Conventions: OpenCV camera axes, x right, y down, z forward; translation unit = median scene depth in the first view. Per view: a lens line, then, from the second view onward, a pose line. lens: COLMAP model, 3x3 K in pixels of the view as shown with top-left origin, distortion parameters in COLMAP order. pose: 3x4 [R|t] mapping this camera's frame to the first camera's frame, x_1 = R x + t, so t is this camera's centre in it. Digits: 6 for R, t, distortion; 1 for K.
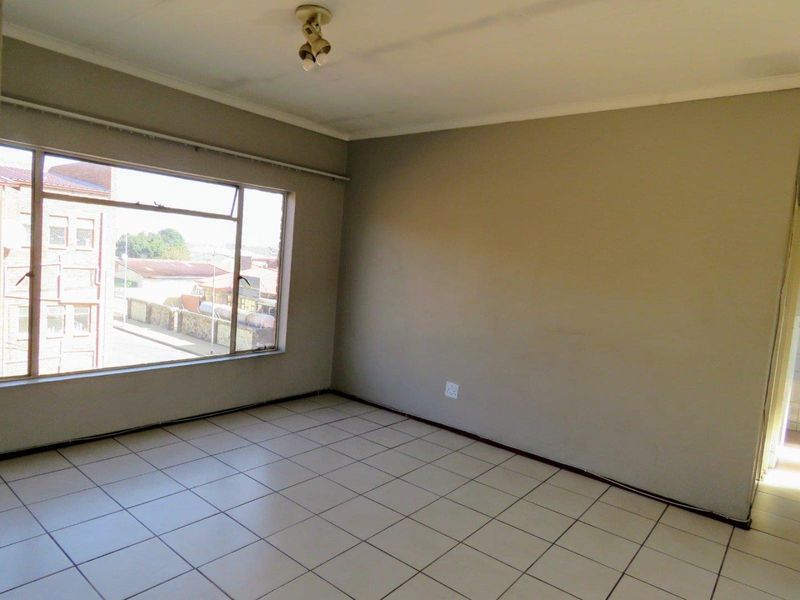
lens RADIAL K [[511.1, 0, 400.0], [0, 511.1, 300.0], [0, 0, 1]] dist [-0.007684, 0.001209]
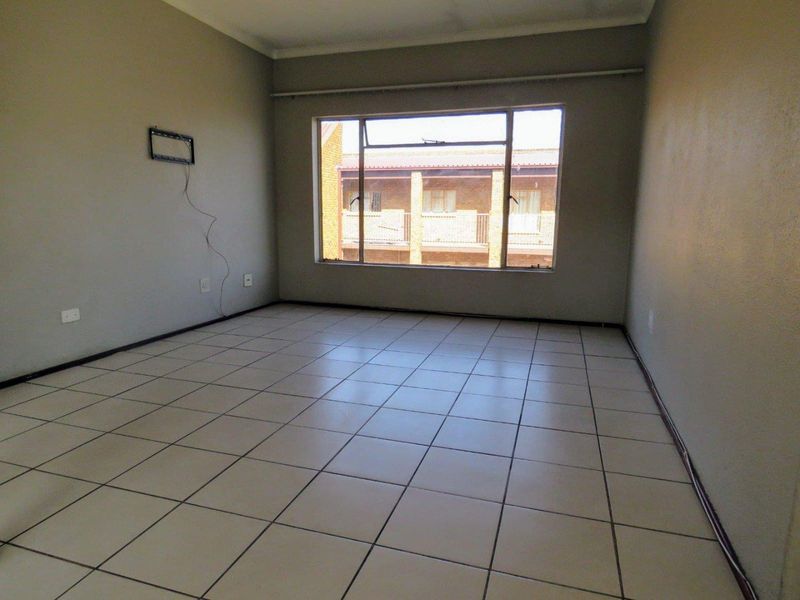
lens RADIAL K [[511.1, 0, 400.0], [0, 511.1, 300.0], [0, 0, 1]] dist [-0.007684, 0.001209]
pose [[0.363552, 0.113980, -0.924575, 0.638556], [-0.048104, 0.993460, 0.103557, 0.072756], [0.930331, 0.006828, 0.366657, 0.391298]]
